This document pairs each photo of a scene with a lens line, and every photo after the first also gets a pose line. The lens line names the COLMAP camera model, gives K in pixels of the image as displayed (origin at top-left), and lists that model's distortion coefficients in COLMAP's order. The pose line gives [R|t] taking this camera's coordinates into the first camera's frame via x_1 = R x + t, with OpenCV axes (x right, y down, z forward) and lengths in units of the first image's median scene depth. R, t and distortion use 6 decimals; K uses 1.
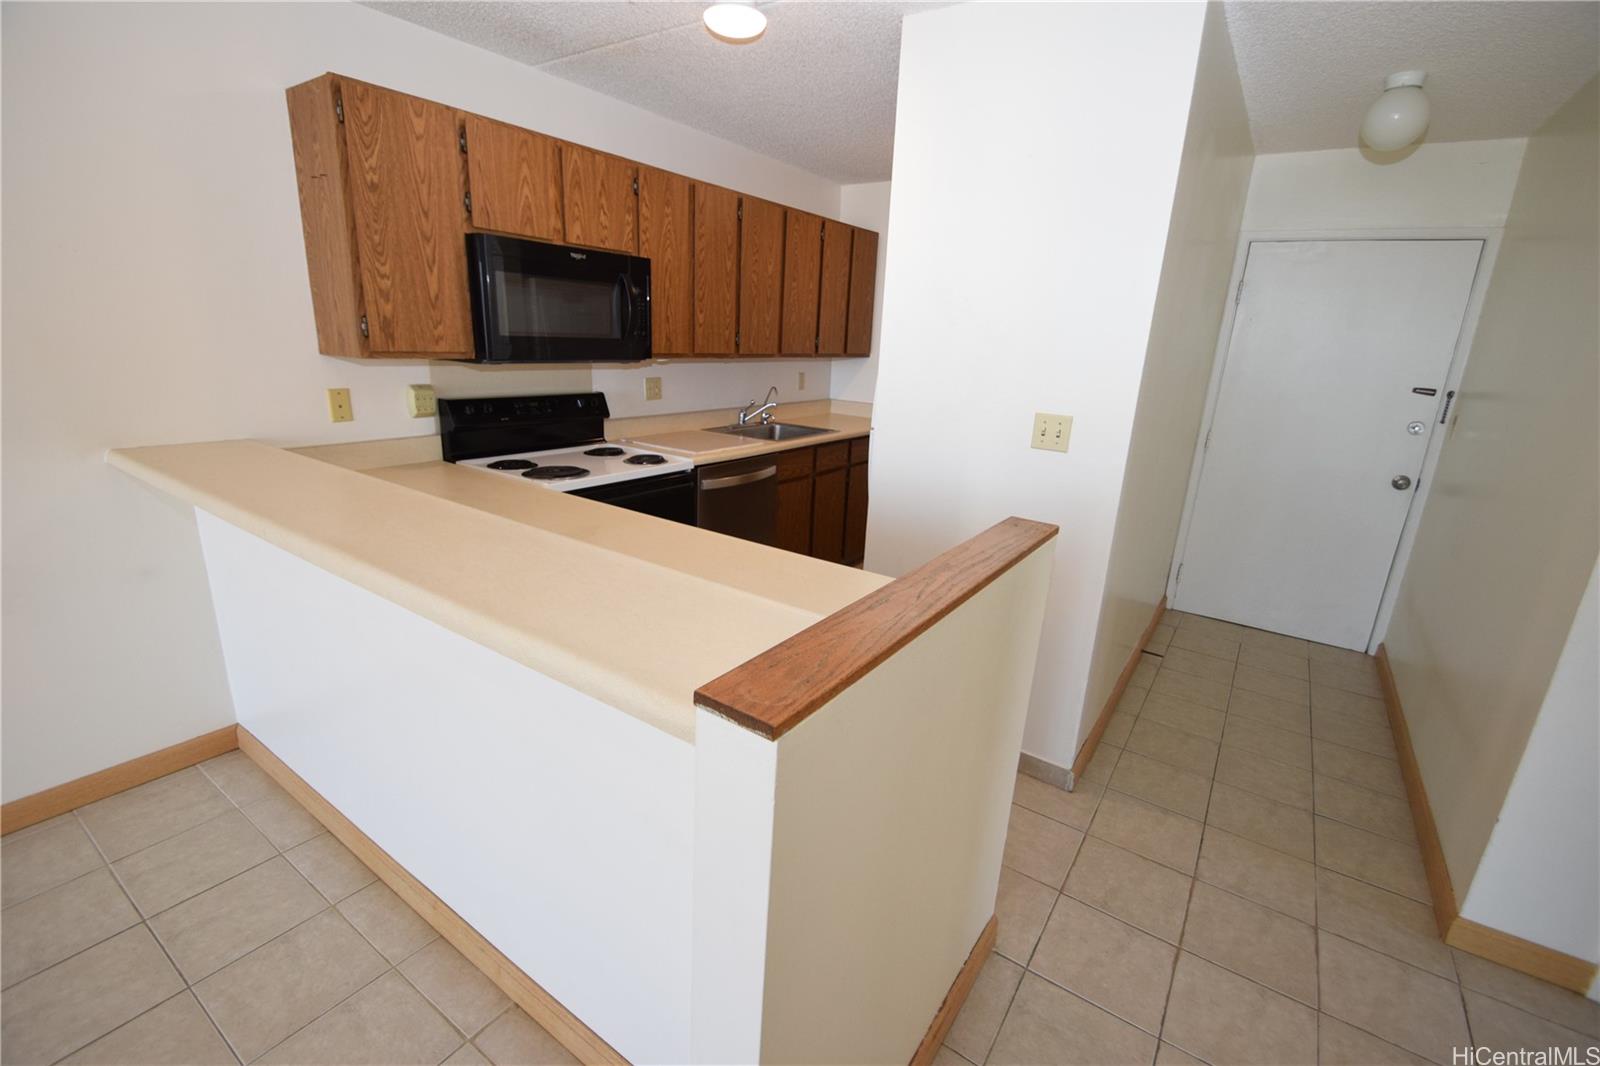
lens RADIAL K [[699.3, 0, 800.2], [0, 699.3, 535.1], [0, 0, 1]] dist [0.017562, -0.019945]
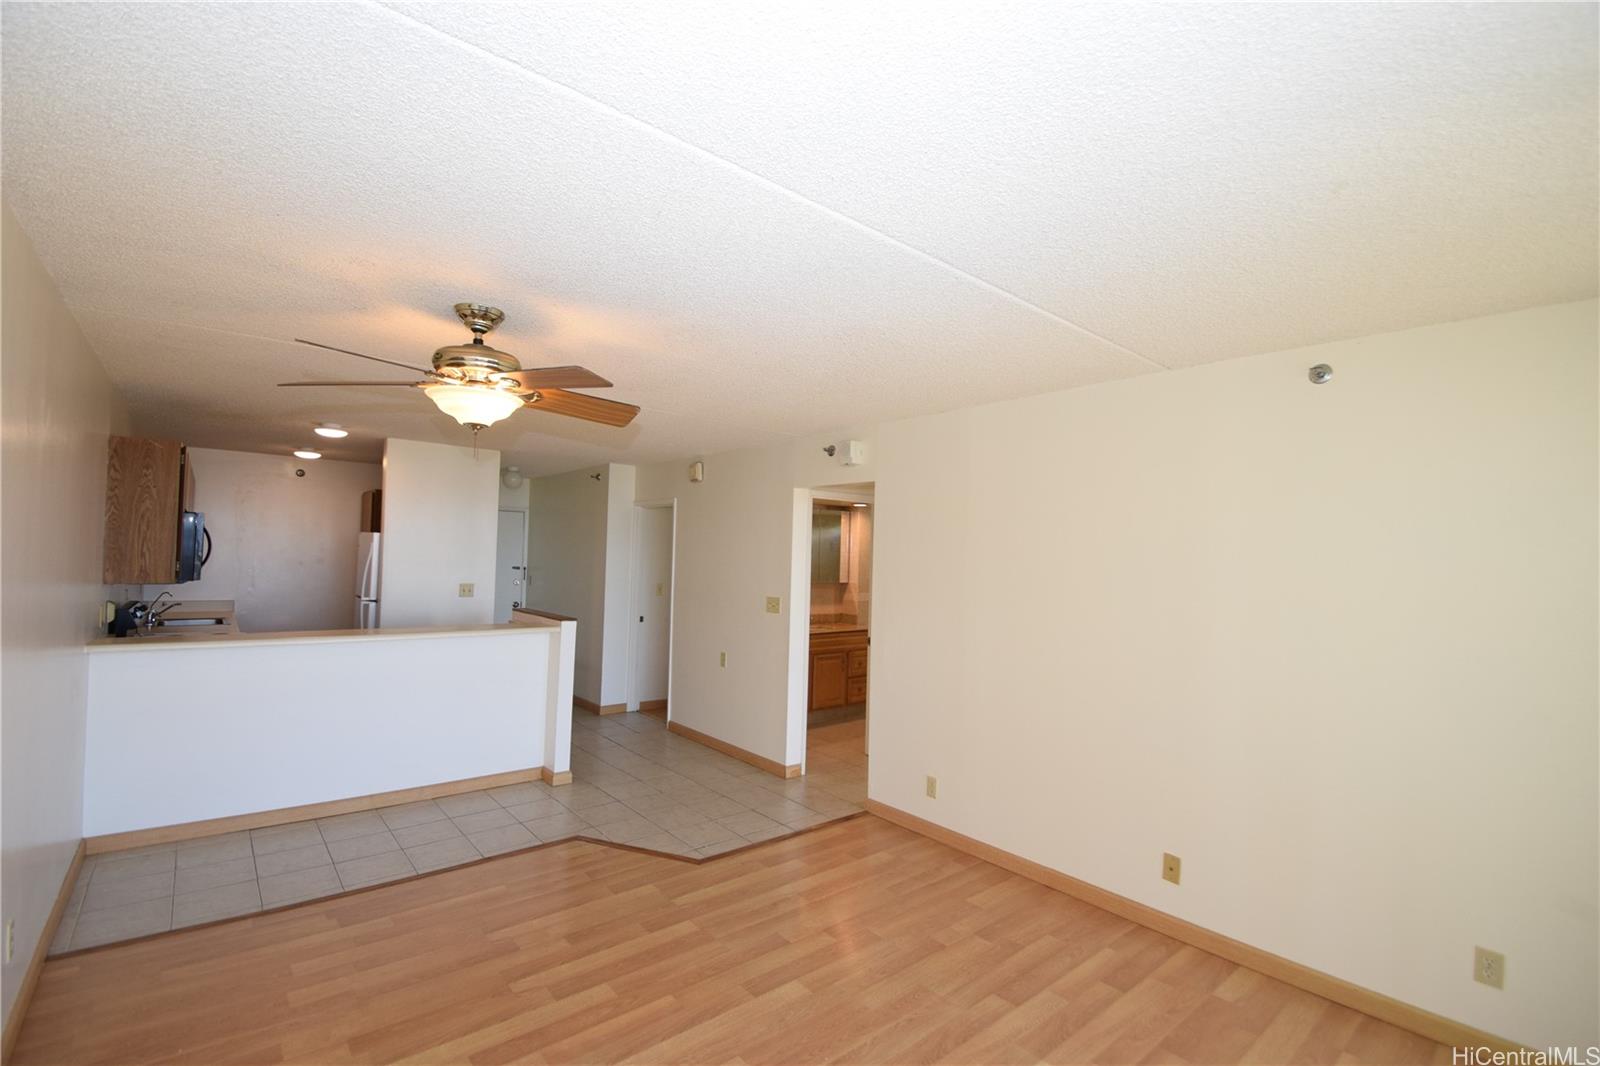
lens RADIAL K [[701.0, 0, 800.0], [0, 701.0, 534.8], [0, 0, 1]] dist [0.013971, -0.017042]
pose [[0.265858, -0.010862, 0.963951, -1.756481], [0.256198, 0.964774, -0.059788, 0.129257], [-0.929345, 0.262857, 0.259276, -0.881627]]
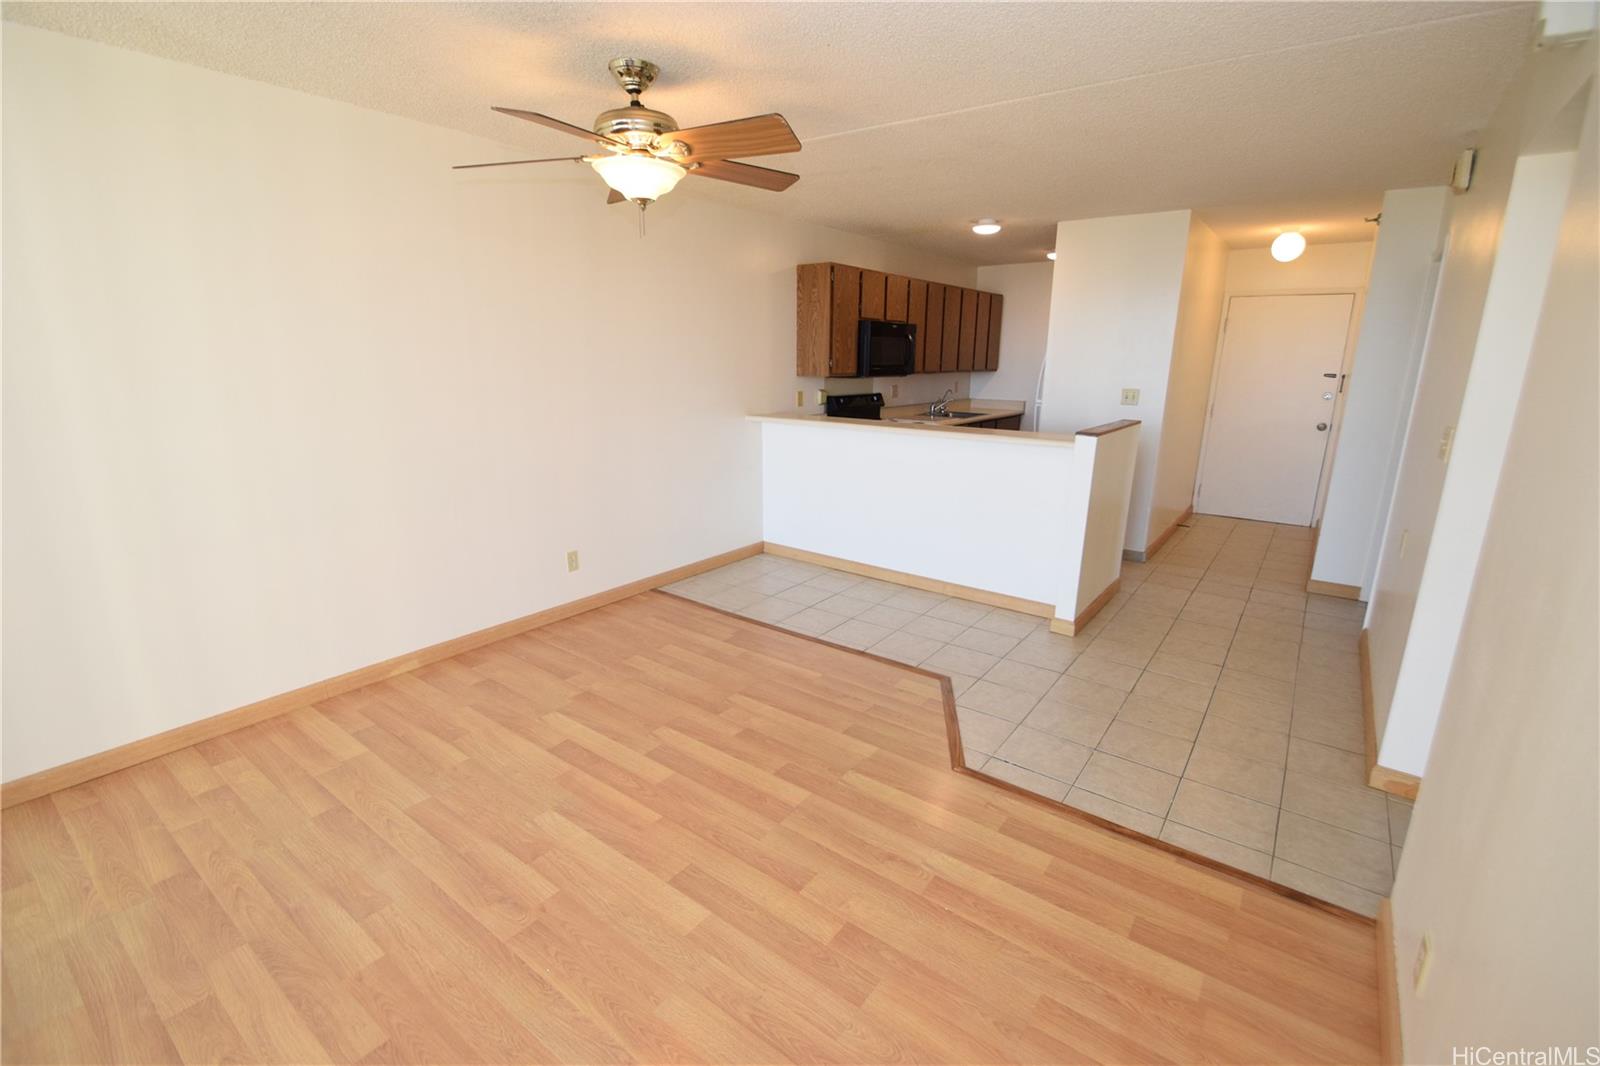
lens RADIAL K [[701.6, 0, 800.8], [0, 701.6, 534.4], [0, 0, 1]] dist [0.014866, -0.017546]
pose [[0.998538, -0.028057, -0.046198, -0.572075], [0.026494, 0.999067, -0.034102, 0.323943], [0.047112, 0.032829, 0.998350, -1.221834]]
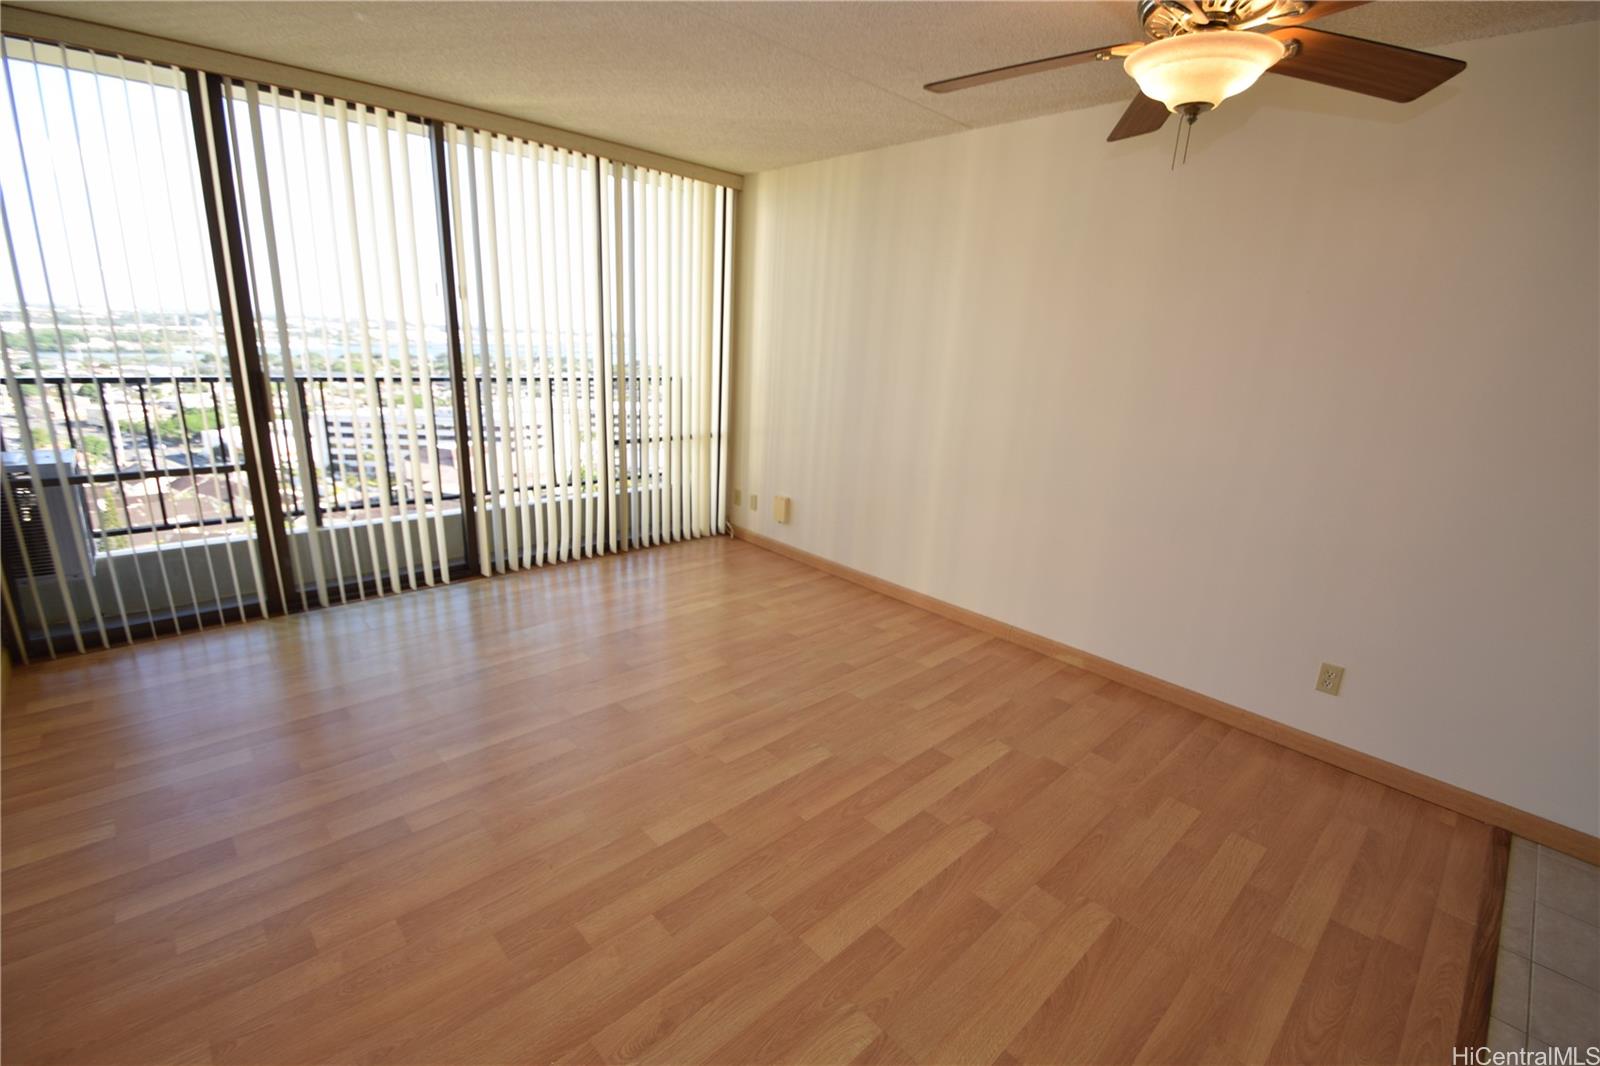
lens RADIAL K [[698.3, 0, 797.8], [0, 698.3, 535.4], [0, 0, 1]] dist [0.015581, -0.016158]
pose [[-0.211963, 0.213512, -0.953669, -0.026017], [-0.333226, 0.901573, 0.275912, 0.090378], [0.918712, 0.376270, -0.119952, -0.298670]]
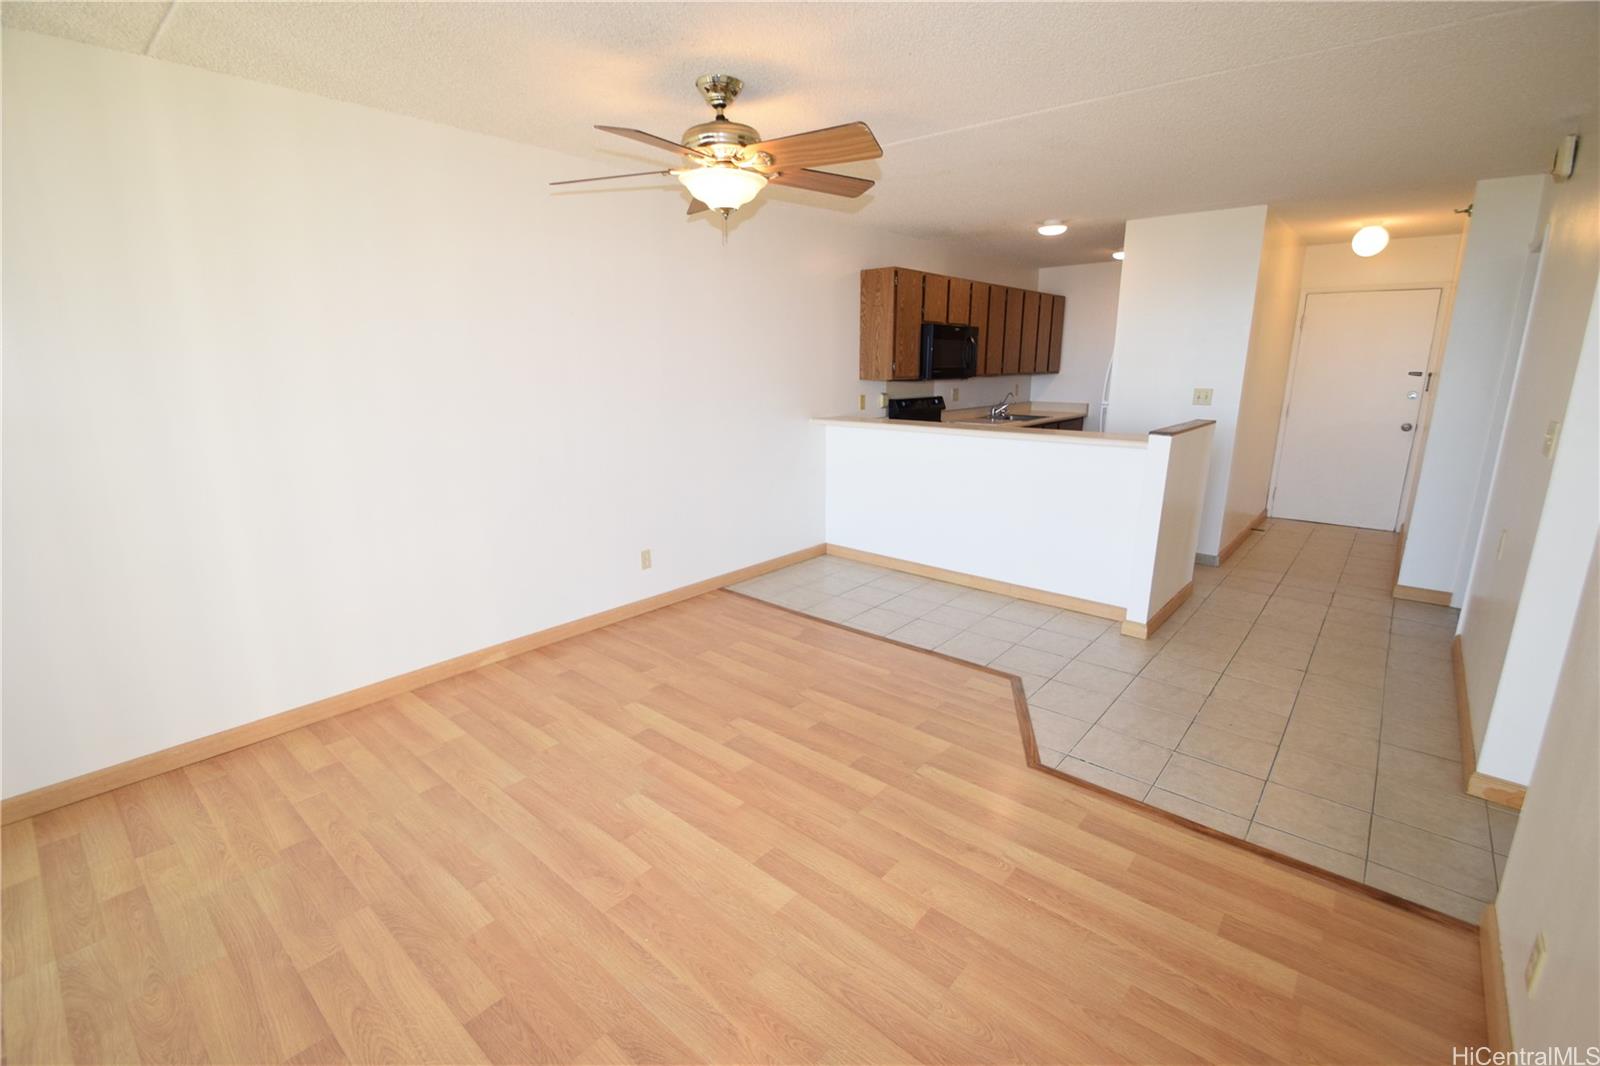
lens RADIAL K [[701.0, 0, 800.0], [0, 701.0, 534.8], [0, 0, 1]] dist [0.013971, -0.017042]
pose [[0.992917, -0.024533, -0.116249, -0.613514], [0.019448, 0.998812, -0.044679, 0.339575], [0.117207, 0.042102, 0.992215, -1.250266]]
